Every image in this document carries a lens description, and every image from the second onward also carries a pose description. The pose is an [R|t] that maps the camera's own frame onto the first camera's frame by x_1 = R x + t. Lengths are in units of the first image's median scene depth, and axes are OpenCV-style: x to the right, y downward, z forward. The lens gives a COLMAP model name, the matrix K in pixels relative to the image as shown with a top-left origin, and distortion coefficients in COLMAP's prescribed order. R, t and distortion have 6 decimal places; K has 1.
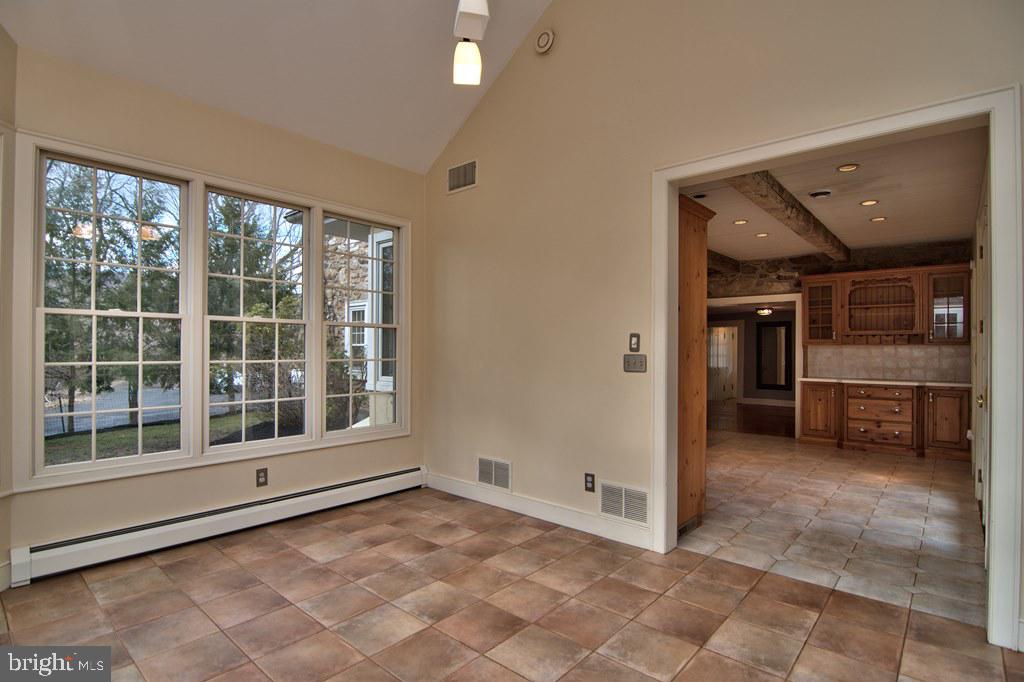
lens RADIAL K [[512.5, 0, 509.8], [0, 512.5, 346.2], [0, 0, 1]] dist [-0.001562, -0.014301]
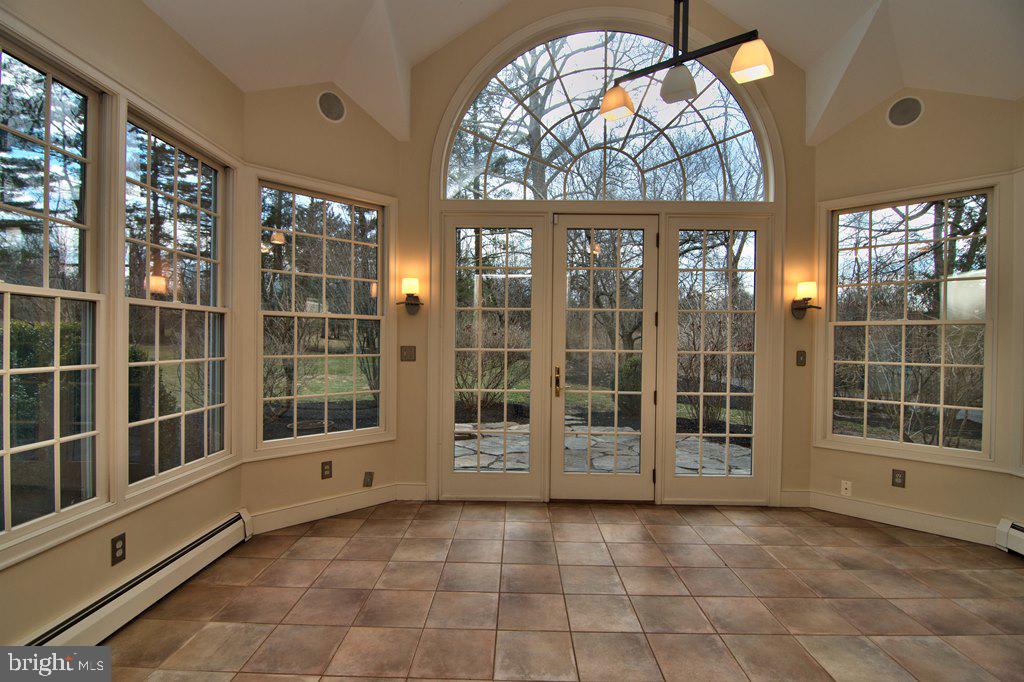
lens RADIAL K [[492.8, 0, 508.2], [0, 492.8, 345.0], [0, 0, 1]] dist [-0.003211, -0.011785]
pose [[-0.763970, -0.009025, -0.645188, 0.301406], [-0.013234, 0.999911, 0.001684, -0.001621], [0.645116, 0.009825, -0.764022, 0.485629]]
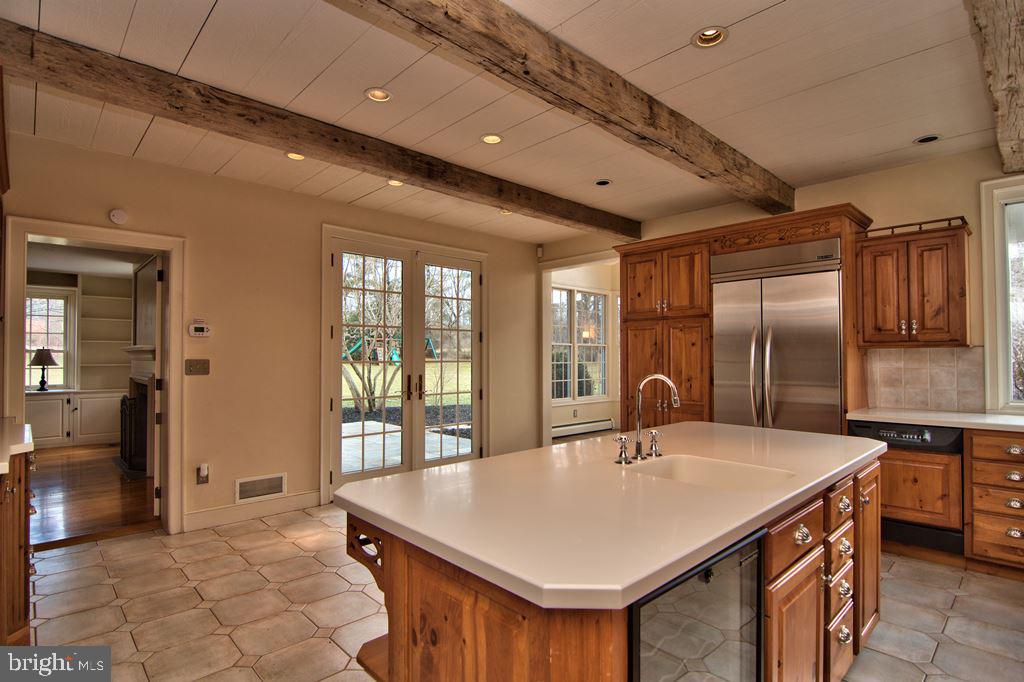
lens RADIAL K [[512.5, 0, 509.8], [0, 512.5, 346.2], [0, 0, 1]] dist [-0.001562, -0.014301]
pose [[-0.995526, -0.003326, 0.094434, 0.333570], [-0.005789, 0.999650, -0.025815, 0.010517], [-0.094315, -0.026246, -0.995196, 1.412491]]
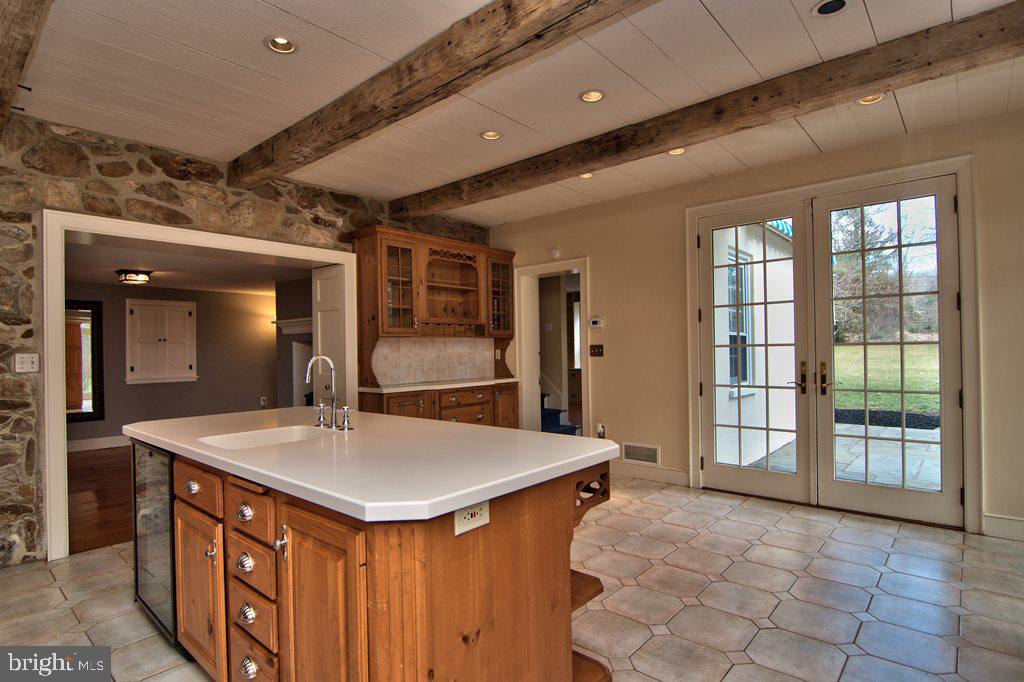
lens RADIAL K [[525.6, 0, 511.9], [0, 525.6, 345.1], [0, 0, 1]] dist [-0.000542, -0.016518]
pose [[0.000388, 0.003803, 0.999993, -0.082940], [0.009965, 0.999943, -0.003806, 0.014964], [-0.999950, 0.009967, 0.000350, 0.970308]]
